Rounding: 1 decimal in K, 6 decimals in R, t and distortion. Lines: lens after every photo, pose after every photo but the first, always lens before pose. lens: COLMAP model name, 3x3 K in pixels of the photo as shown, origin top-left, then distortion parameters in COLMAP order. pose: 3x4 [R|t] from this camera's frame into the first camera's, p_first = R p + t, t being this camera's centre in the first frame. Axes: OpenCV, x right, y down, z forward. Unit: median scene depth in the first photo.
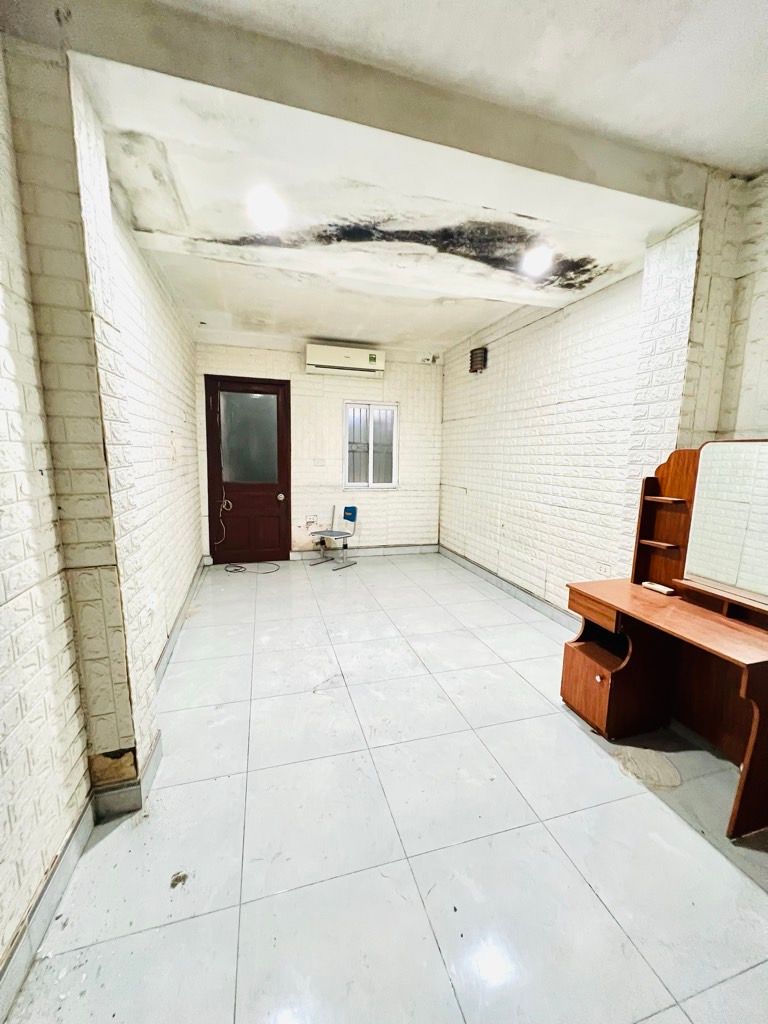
lens RADIAL K [[410.6, 0, 386.6], [0, 410.6, 516.0], [0, 0, 1]] dist [-0.007578, 0.000761]
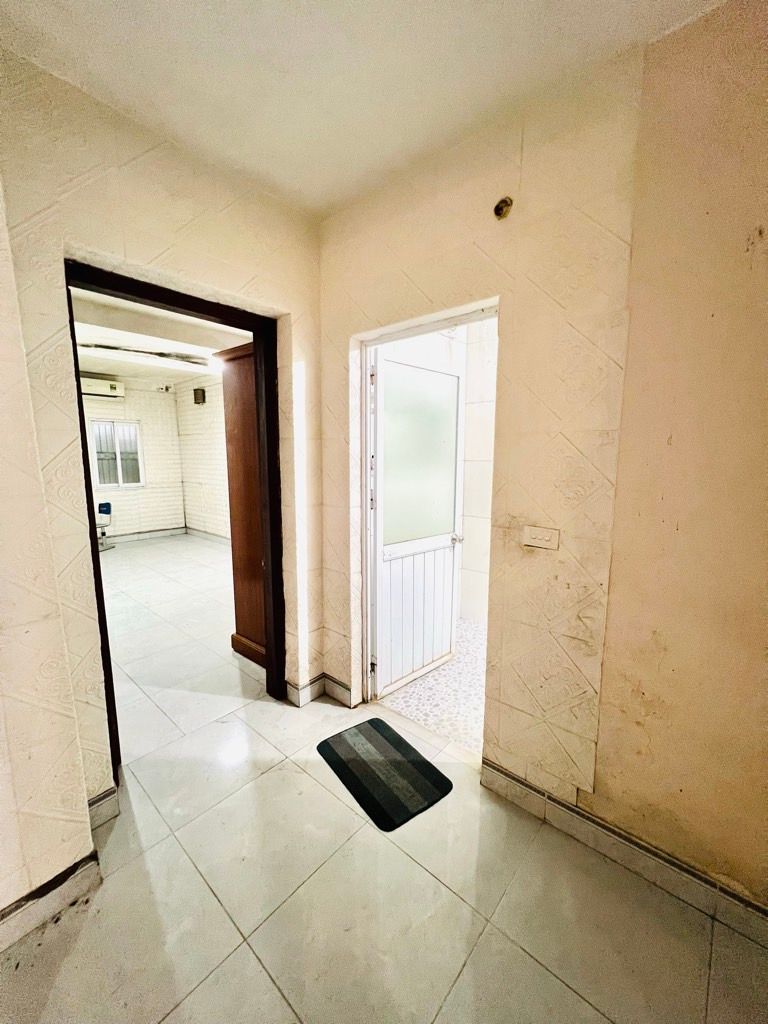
lens RADIAL K [[410.6, 0, 387.9], [0, 410.6, 512.0], [0, 0, 1]] dist [-0.007578, 0.000761]
pose [[0.843477, -0.091253, 0.529358, -0.024995], [0.091140, 0.995488, 0.026384, 0.060500], [-0.529377, 0.025992, 0.847988, -0.627929]]
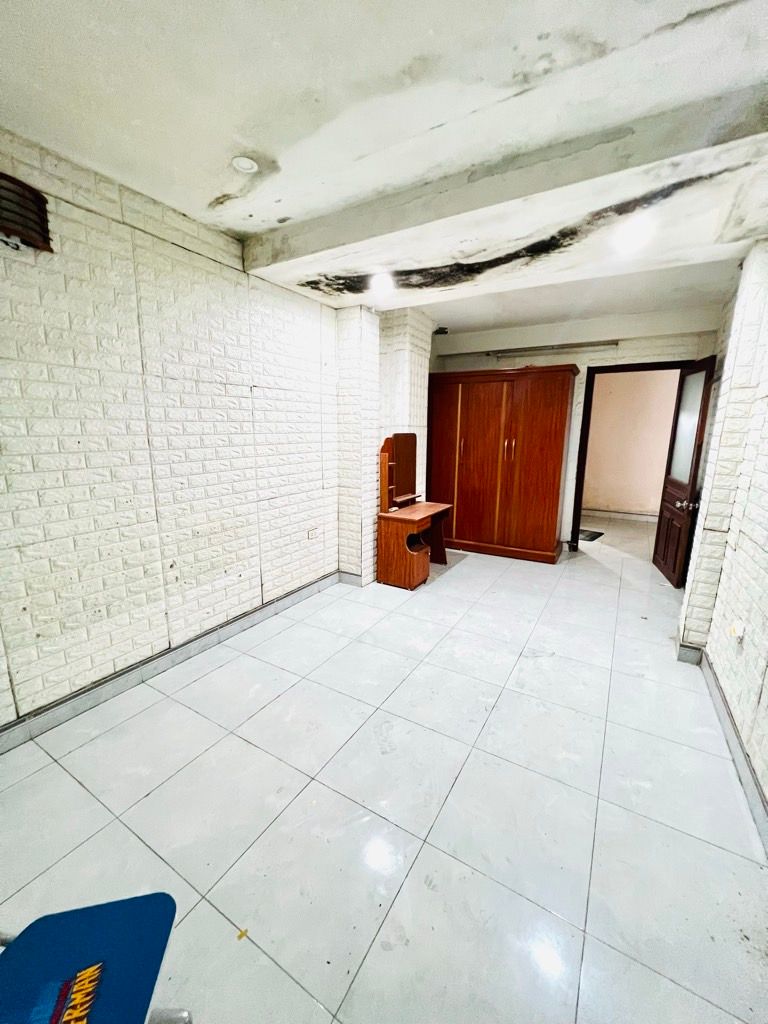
lens RADIAL K [[410.6, 0, 384.0], [0, 410.6, 513.9], [0, 0, 1]] dist [-0.007578, 0.000761]
pose [[-0.675581, -0.170673, 0.717260, -0.347401], [0.095287, 0.944467, 0.314487, -0.206392], [-0.731103, 0.280807, -0.621801, 1.101034]]
